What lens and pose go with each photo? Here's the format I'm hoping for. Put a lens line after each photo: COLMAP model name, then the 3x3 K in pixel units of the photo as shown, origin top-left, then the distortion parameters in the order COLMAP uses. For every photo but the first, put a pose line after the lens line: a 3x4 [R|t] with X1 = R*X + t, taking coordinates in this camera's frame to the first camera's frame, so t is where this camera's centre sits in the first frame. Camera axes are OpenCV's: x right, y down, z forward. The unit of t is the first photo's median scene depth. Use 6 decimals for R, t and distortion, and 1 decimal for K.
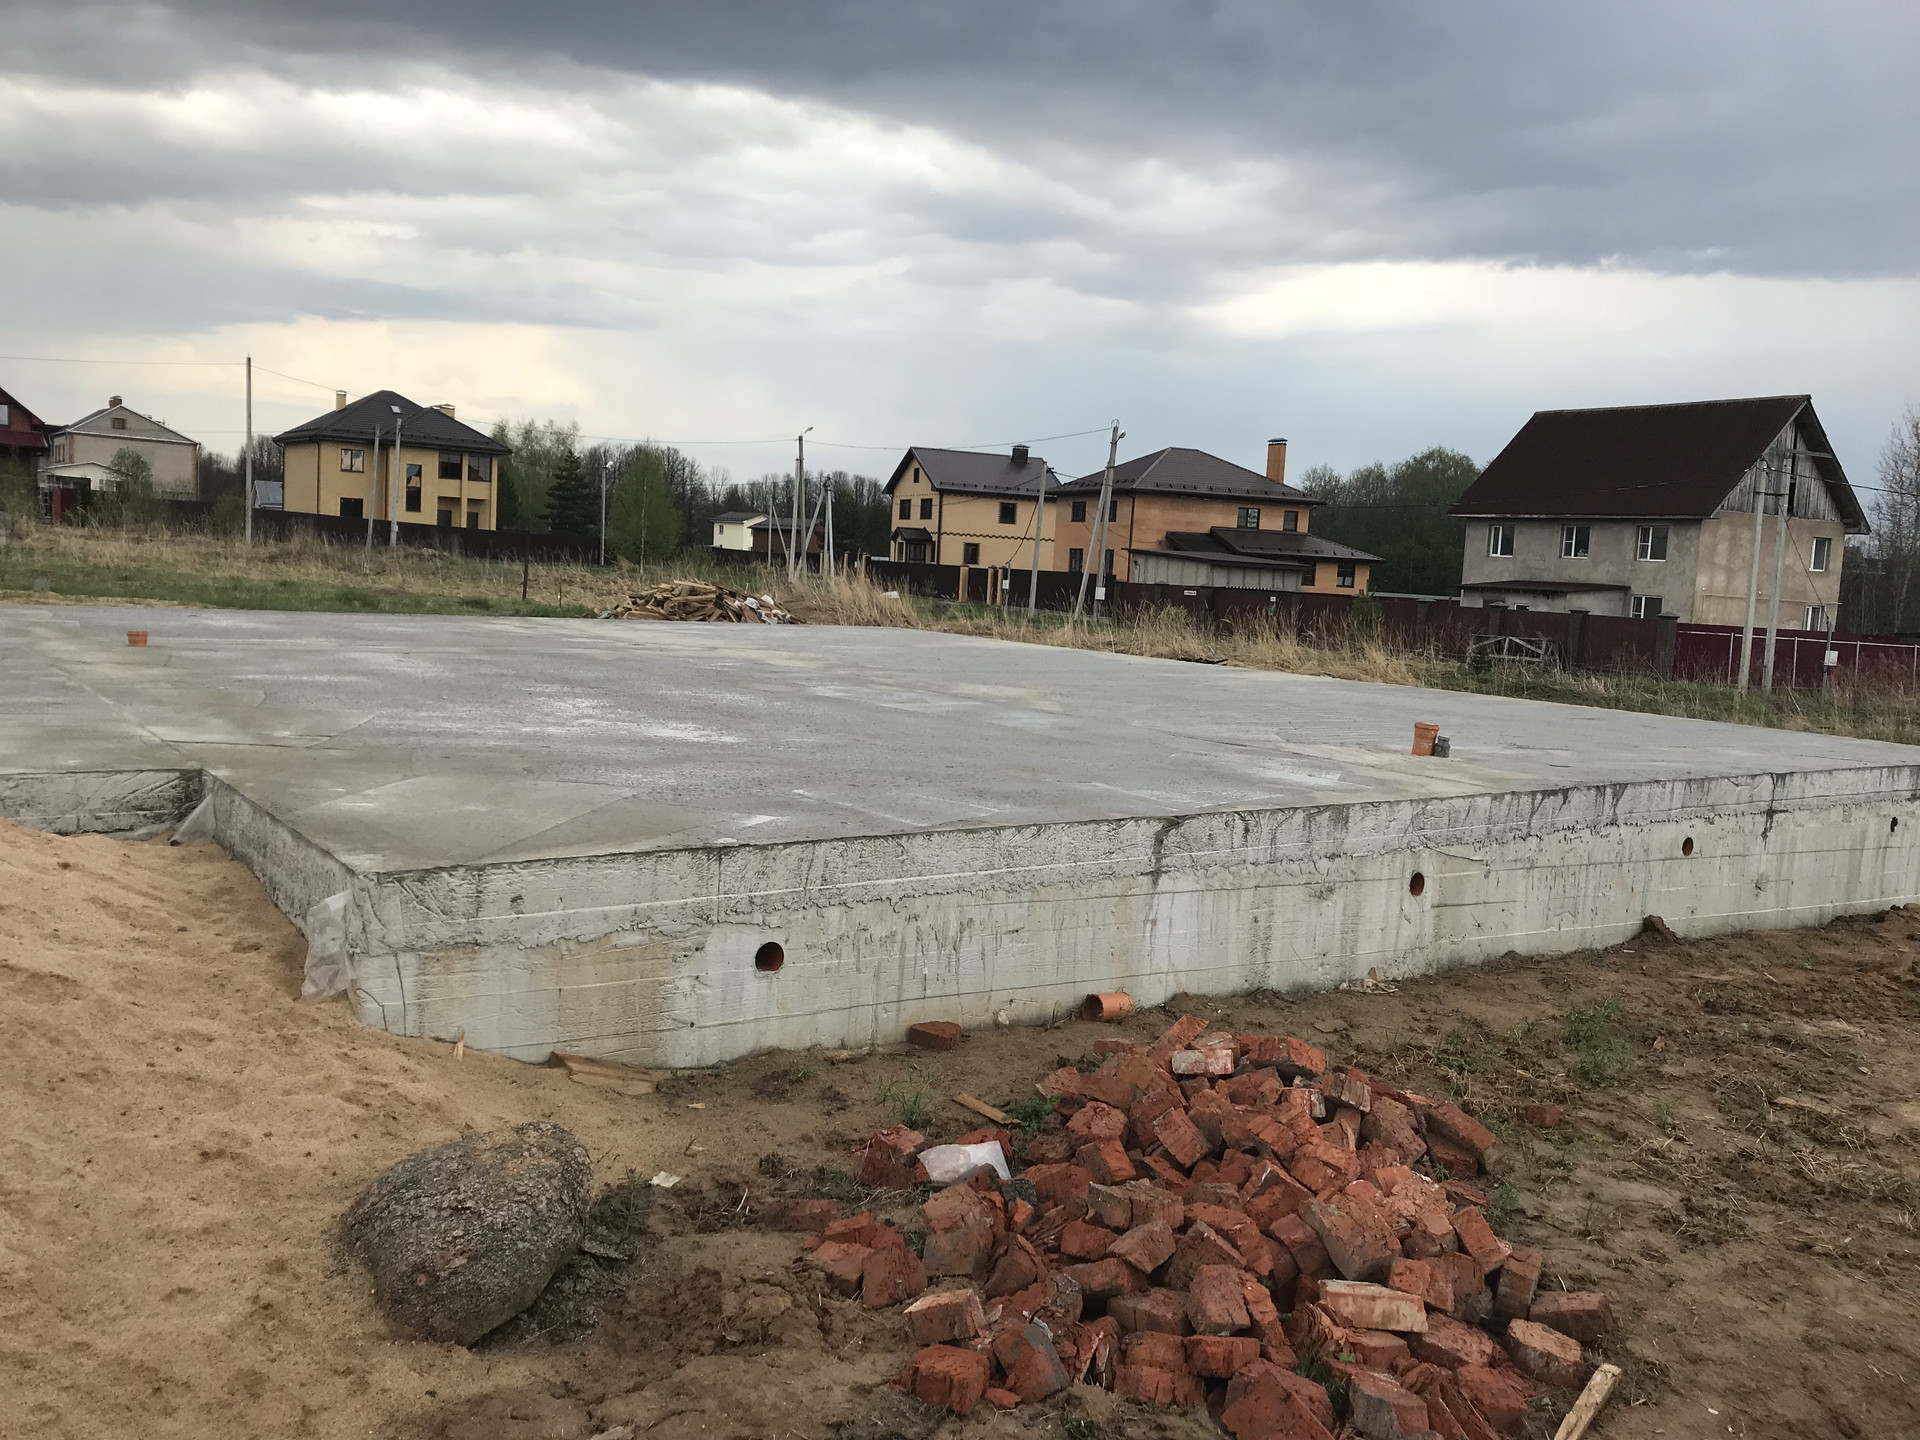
lens RADIAL K [[1596.5, 0, 958.0], [0, 1596.5, 723.4], [0, 0, 1]] dist [0.029864, -0.028550]
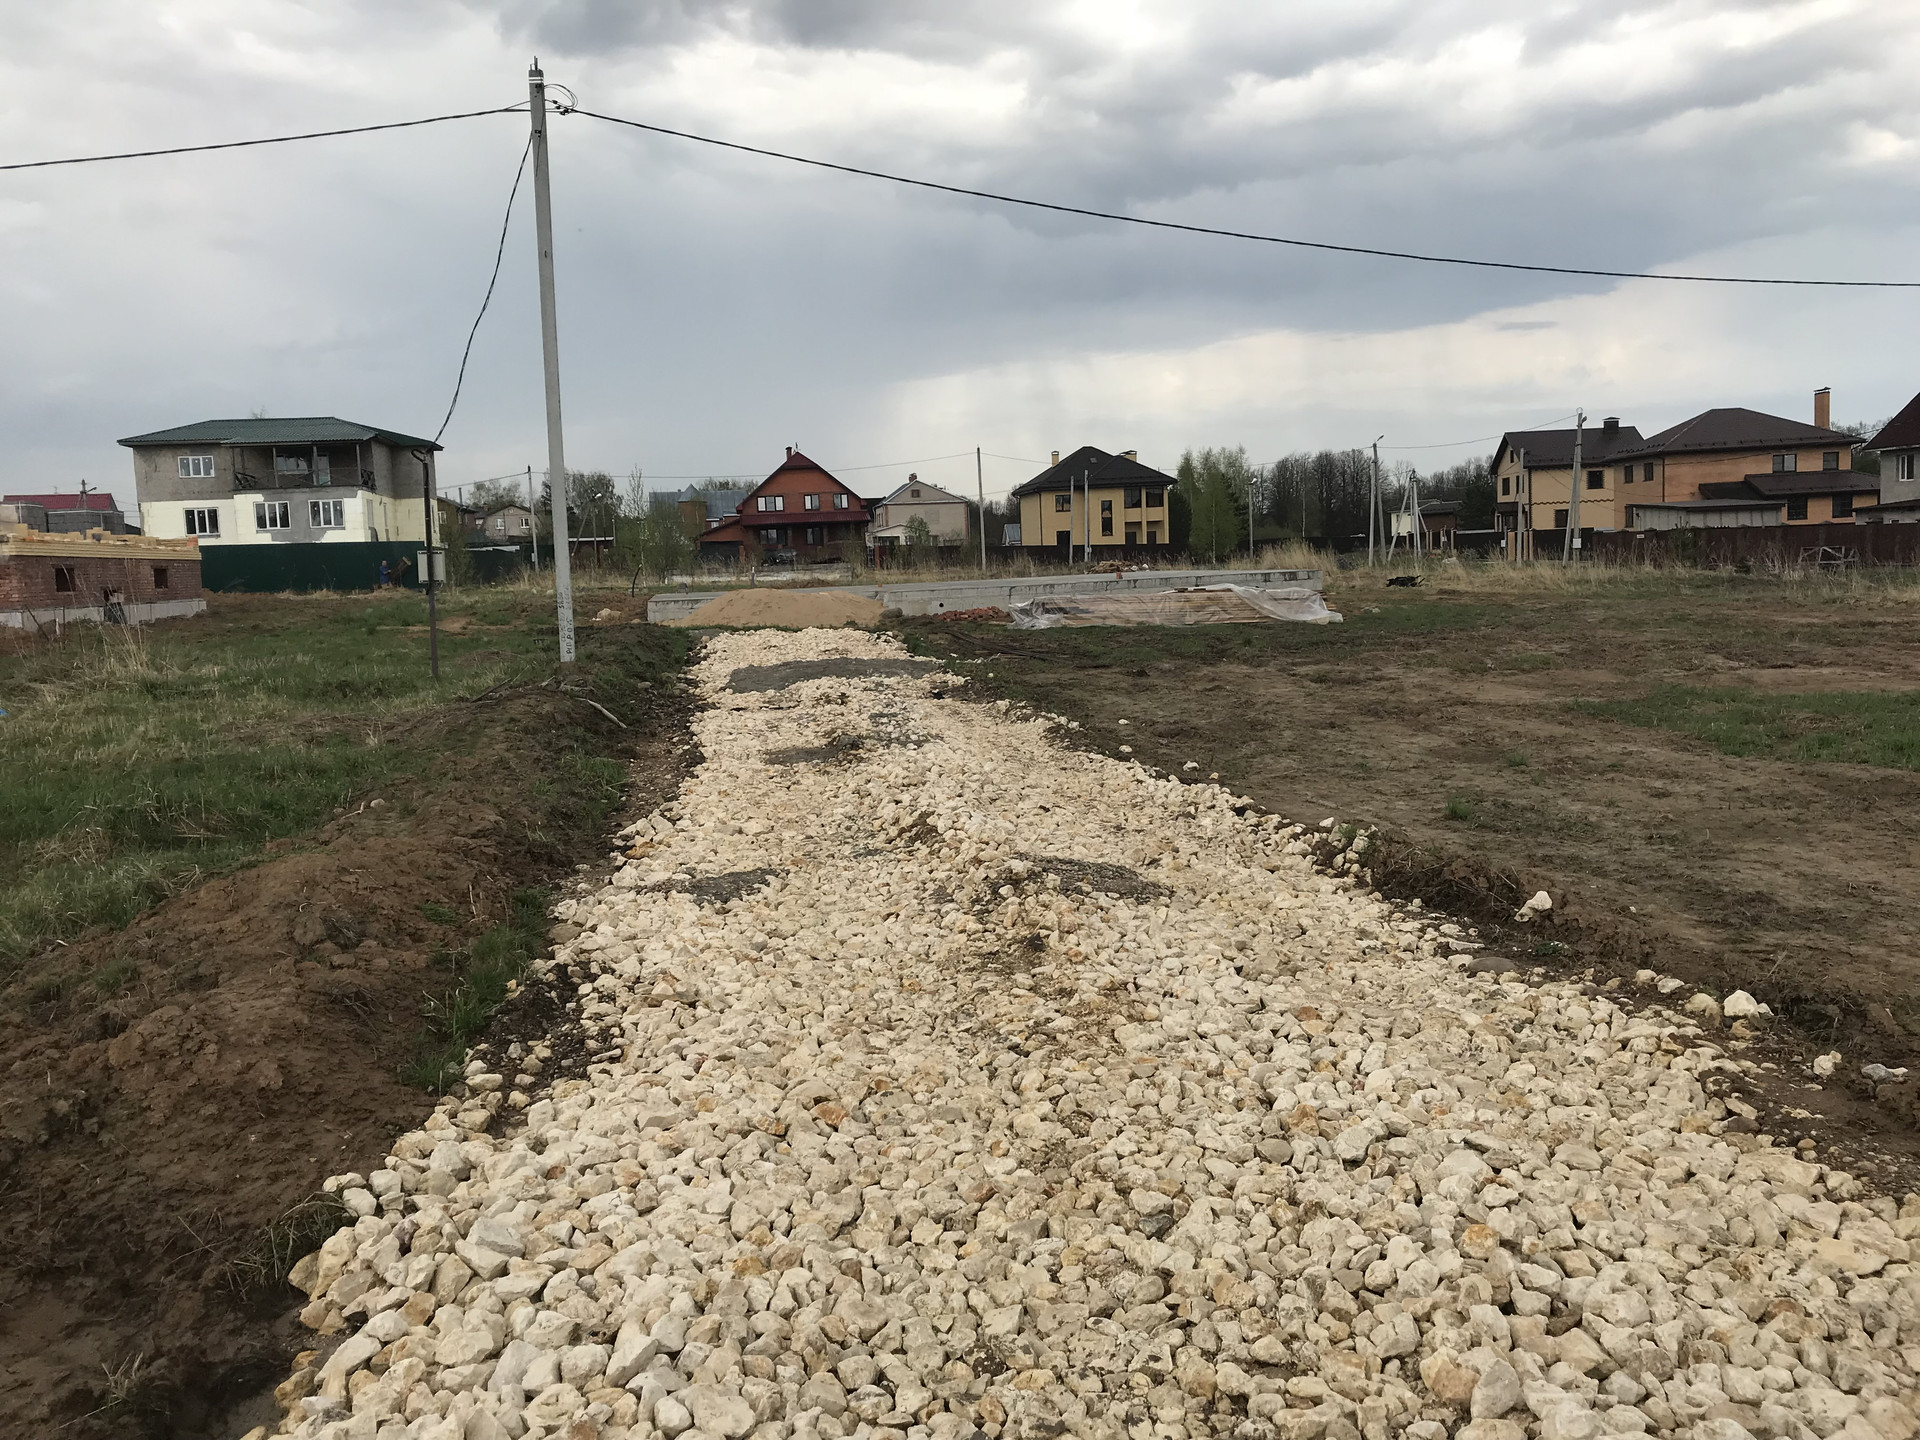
lens RADIAL K [[1596.5, 0, 958.4], [0, 1596.5, 718.9], [0, 0, 1]] dist [0.029864, -0.028550]
pose [[0.888824, -0.054060, -0.455048, 0.144664], [0.053422, 0.998470, -0.014273, 0.032070], [0.455124, -0.011624, 0.890352, -0.238418]]
